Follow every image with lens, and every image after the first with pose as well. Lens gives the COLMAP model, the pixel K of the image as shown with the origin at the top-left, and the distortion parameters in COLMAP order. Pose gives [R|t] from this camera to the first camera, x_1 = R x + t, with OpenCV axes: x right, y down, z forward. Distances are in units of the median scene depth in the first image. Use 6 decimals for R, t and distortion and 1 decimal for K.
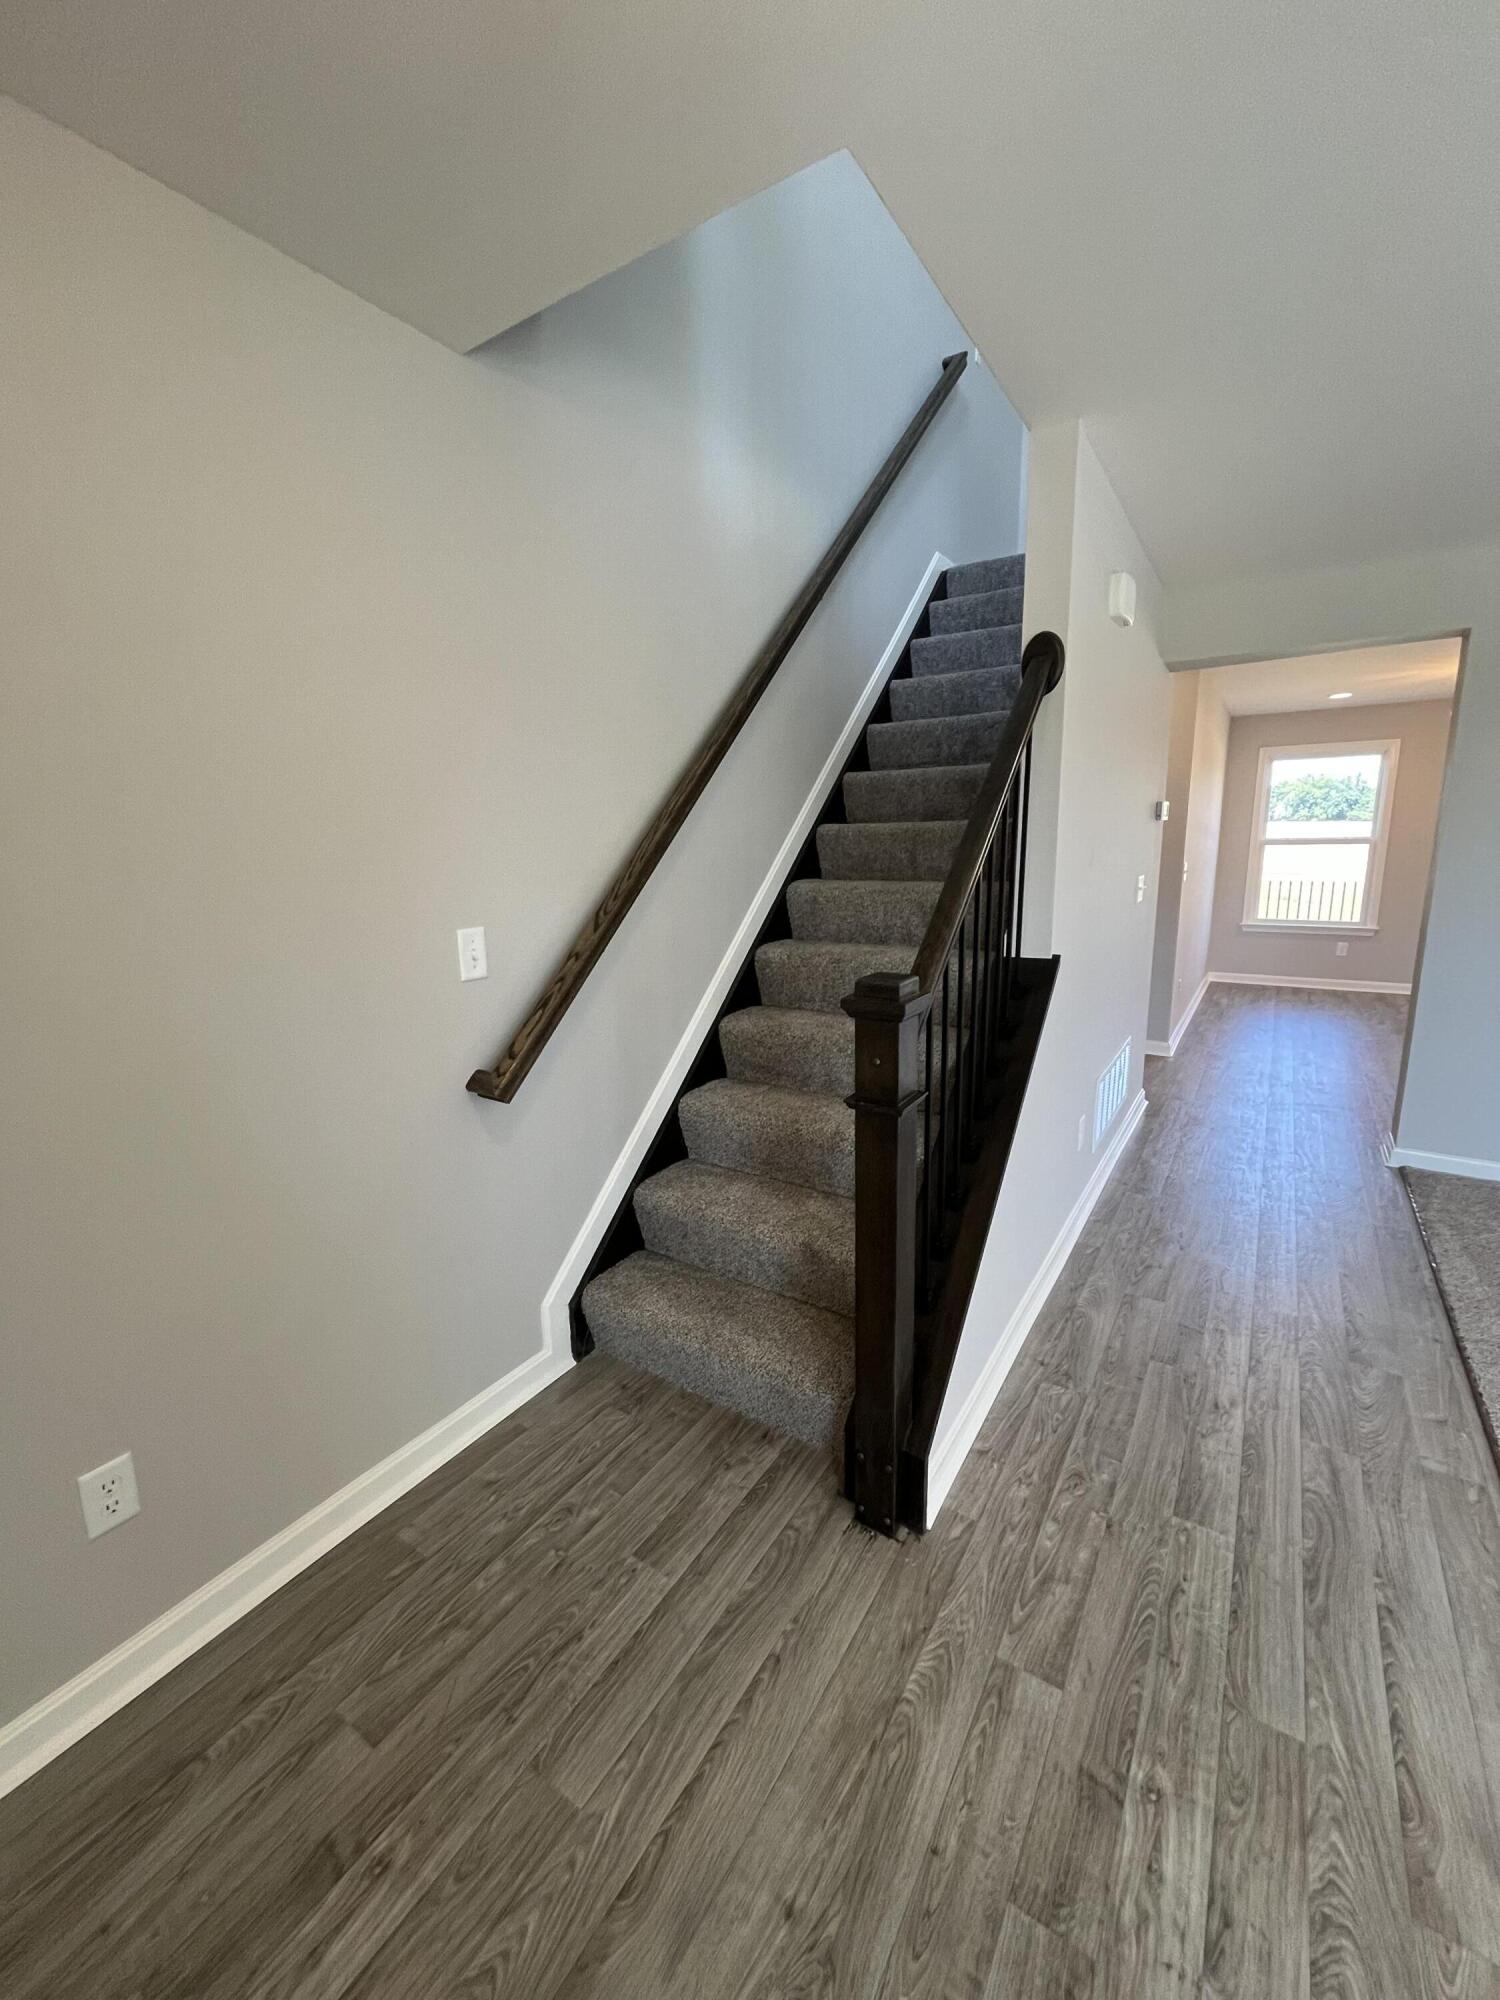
lens RADIAL K [[804.4, 0, 758.8], [0, 804.4, 1007.5], [0, 0, 1]] dist [0.000138, -0.000456]
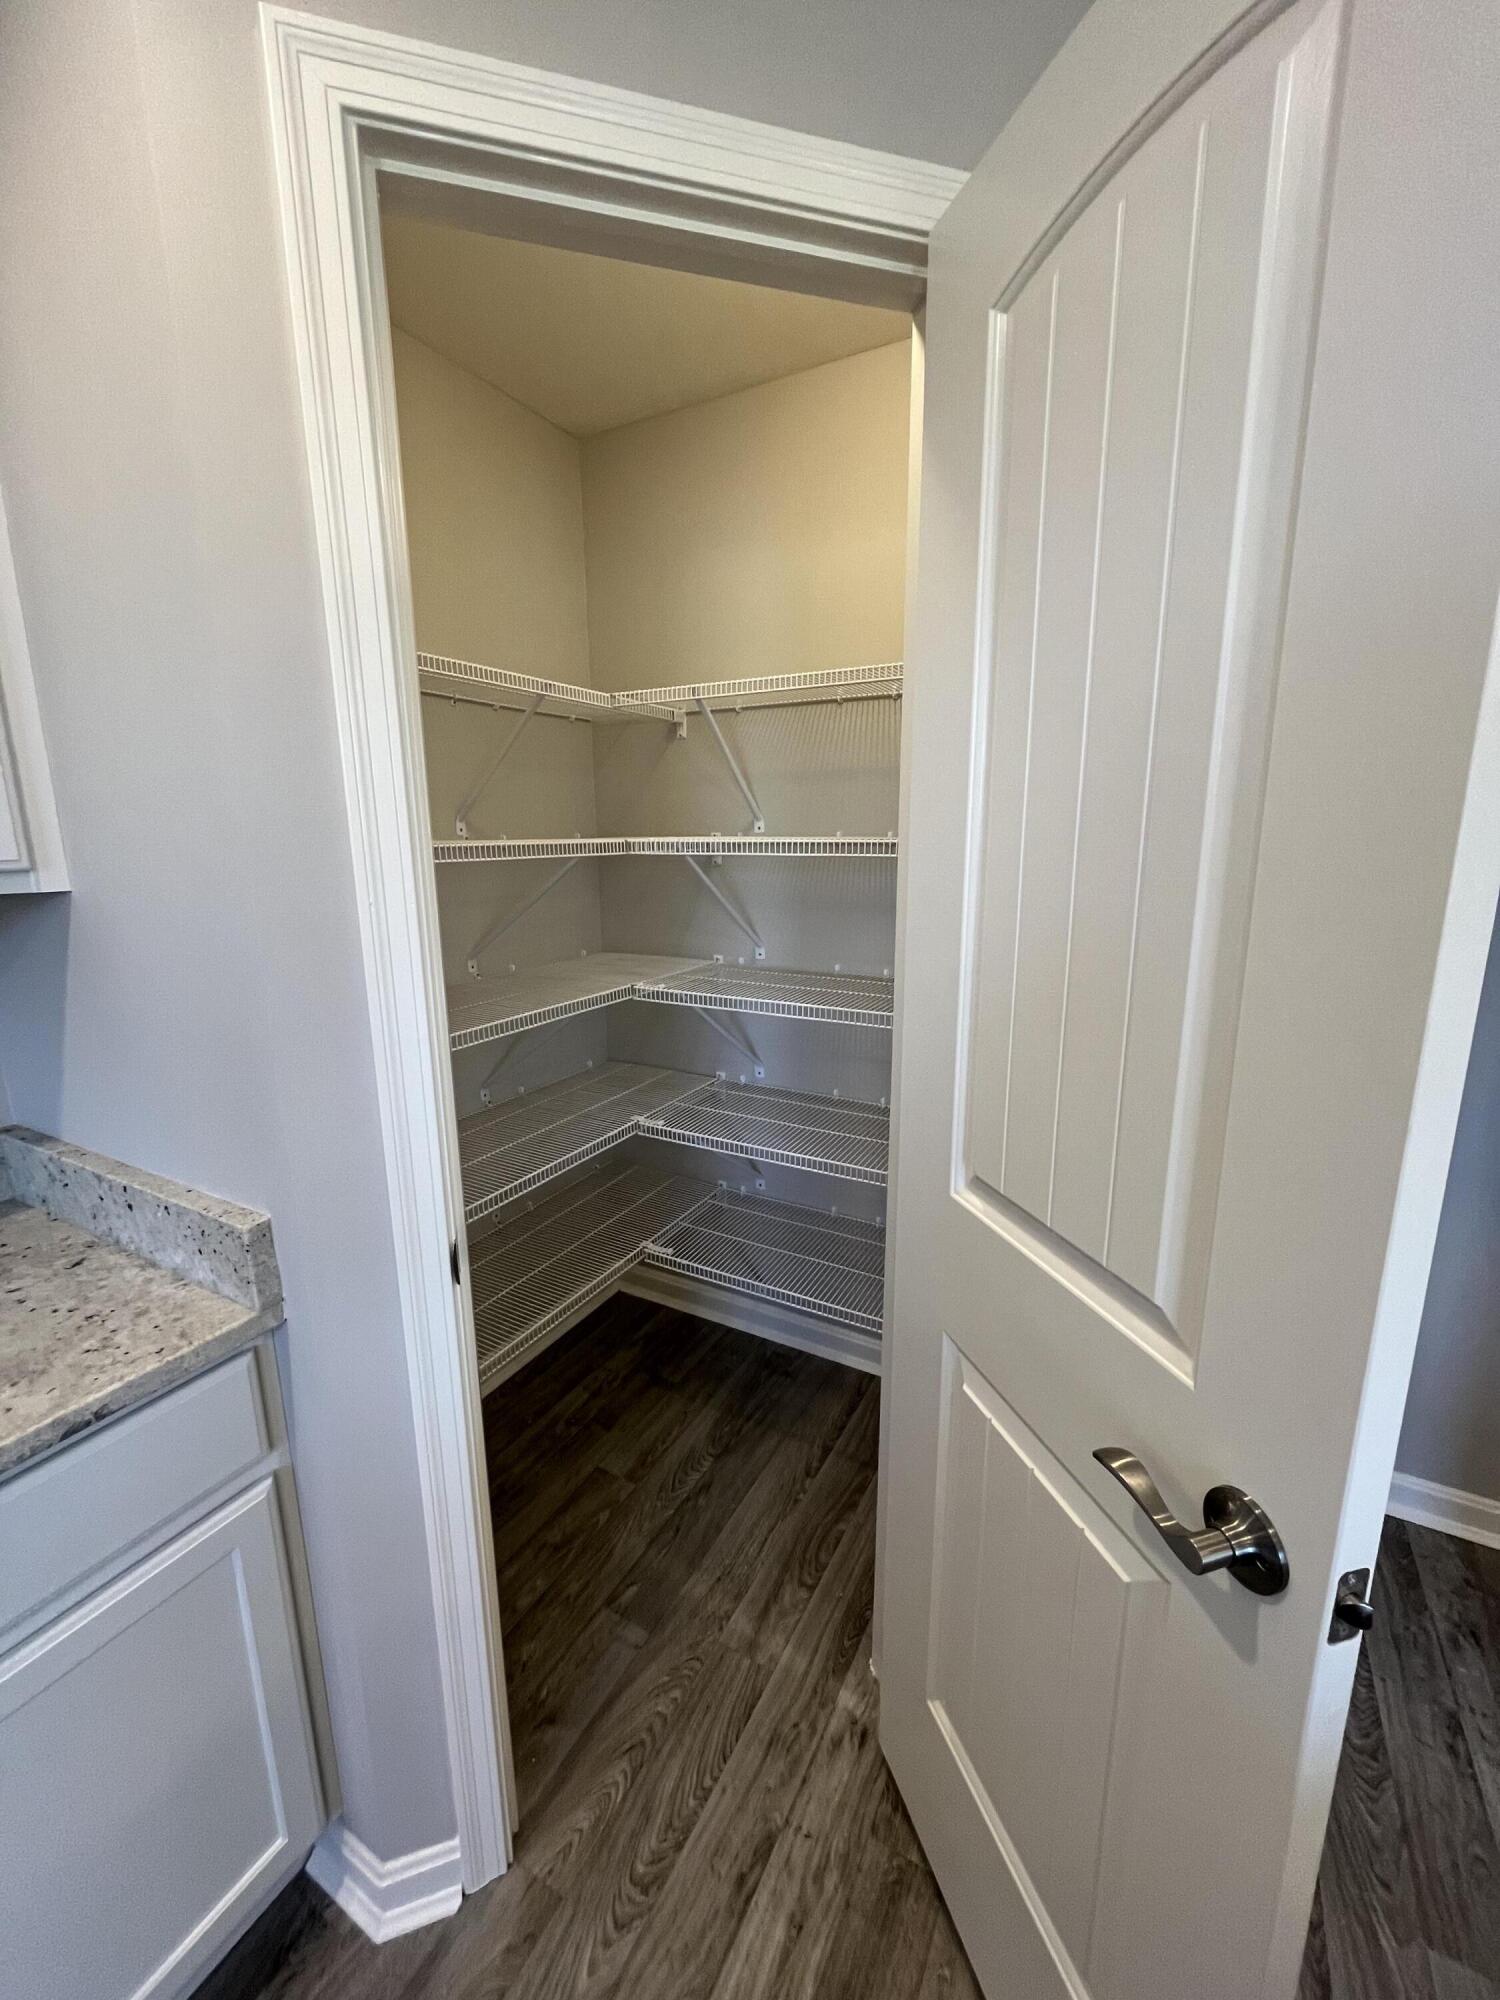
lens RADIAL K [[804.4, 0, 745.0], [0, 804.4, 1004.9], [0, 0, 1]] dist [0.000138, -0.000456]
pose [[-0.997470, 0.042385, -0.057079, 0.459266], [0.016599, 0.919506, 0.392726, -0.259555], [0.069130, 0.390785, -0.917883, 1.185224]]
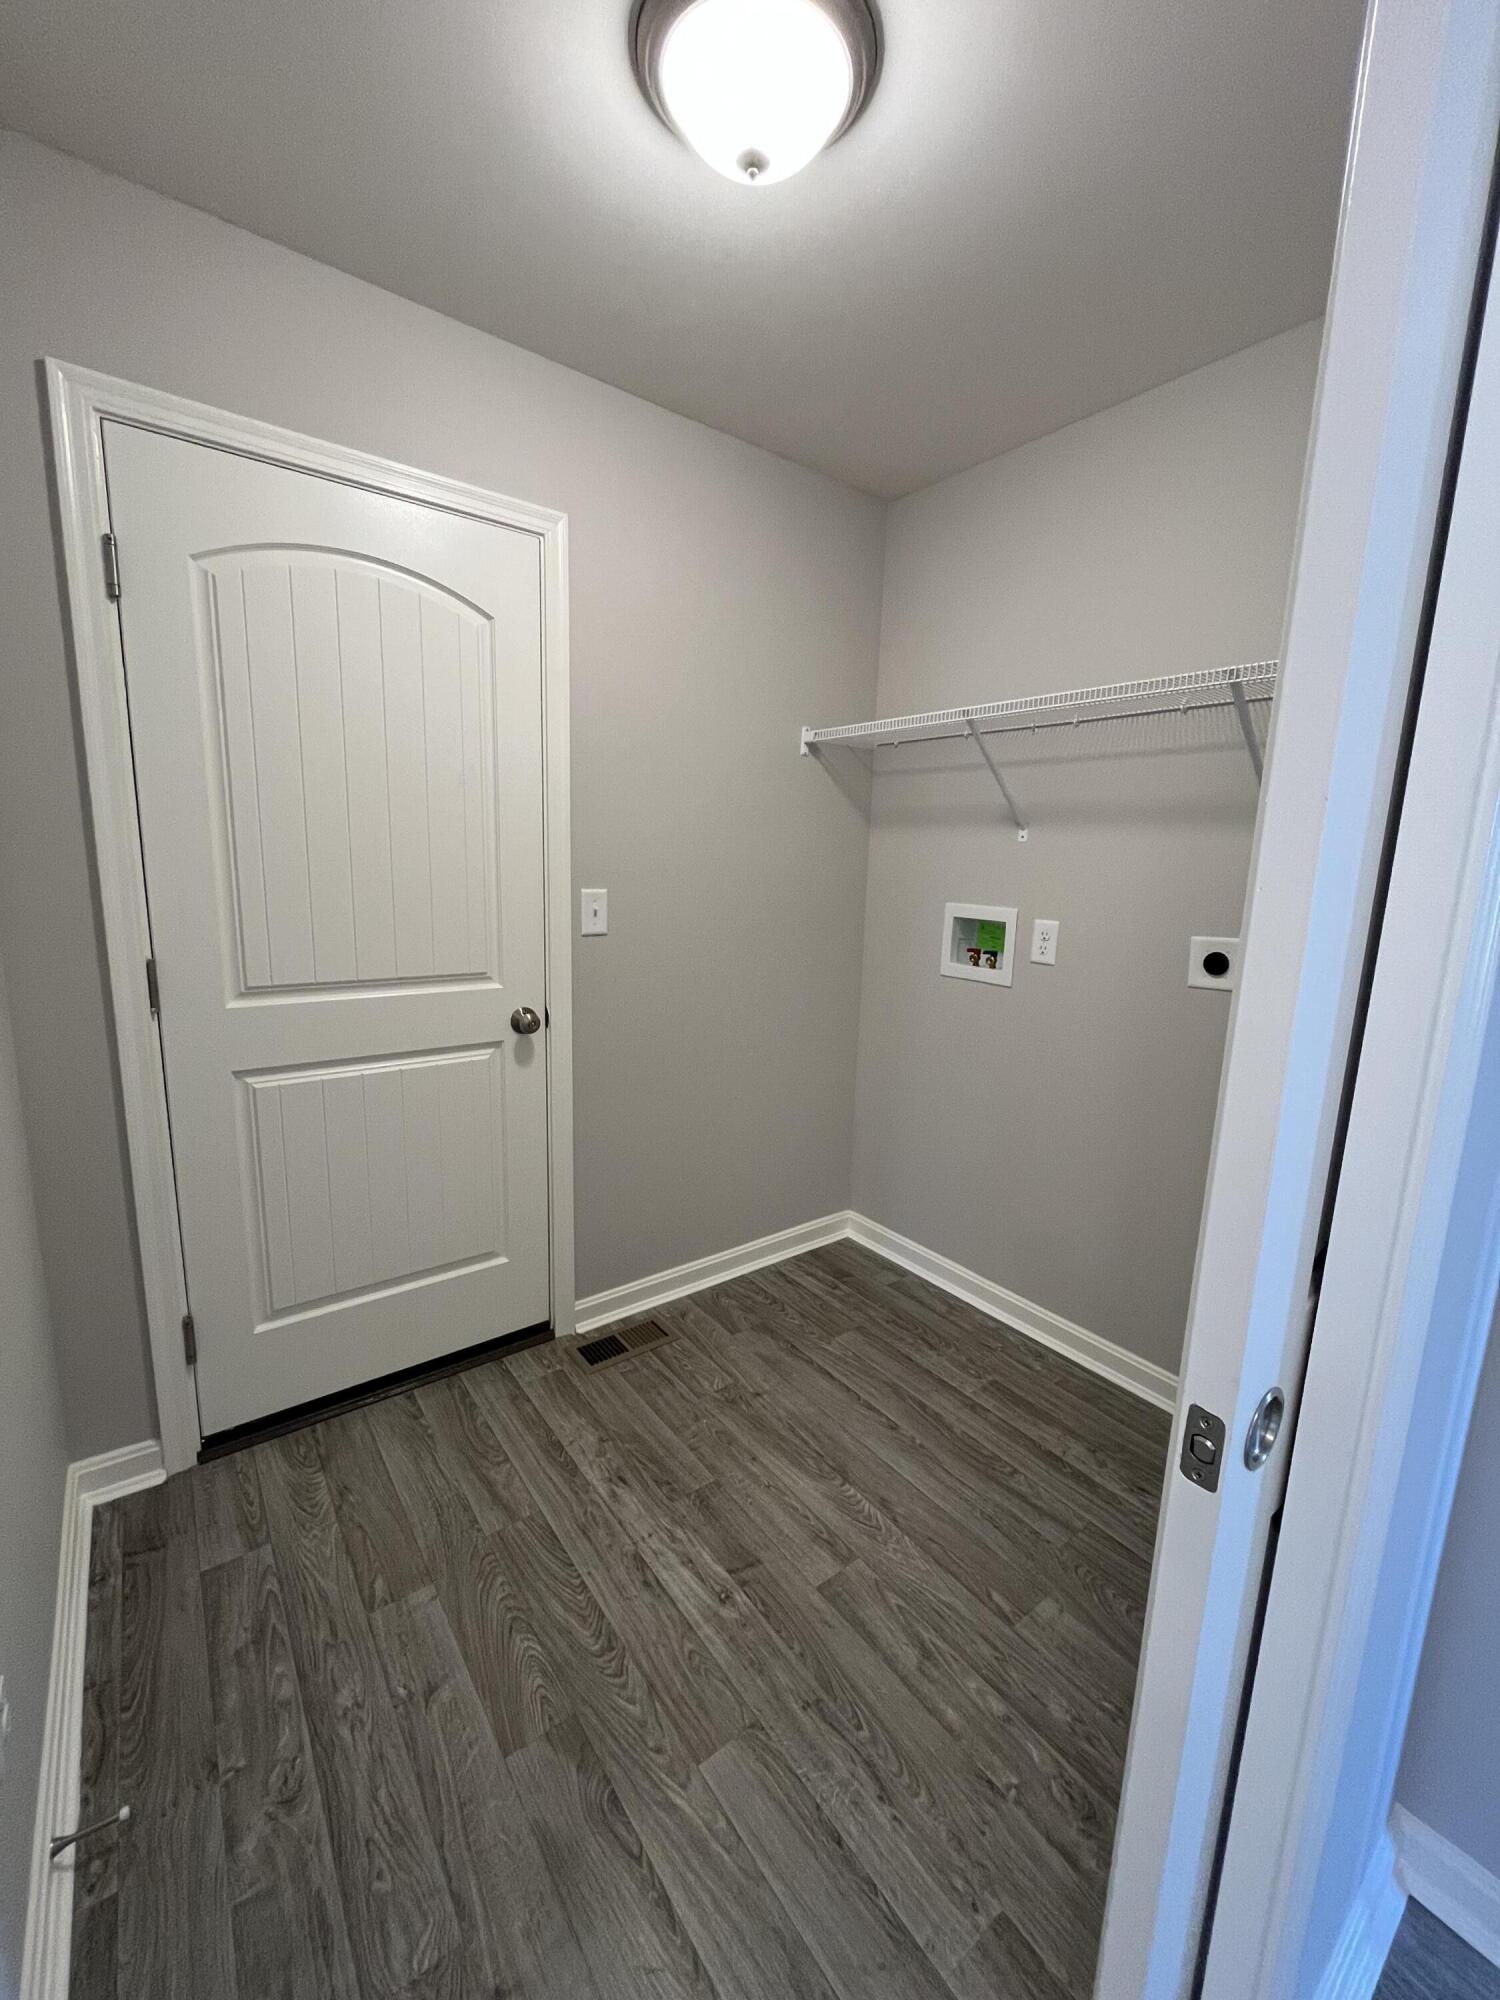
lens RADIAL K [[804.4, 0, 754.3], [0, 804.4, 991.5], [0, 0, 1]] dist [0.000138, -0.000456]
pose [[-0.341371, 0.162813, -0.925720, 1.291062], [-0.206505, 0.947828, 0.242853, -0.179727], [0.916963, 0.274069, -0.289939, 1.012411]]
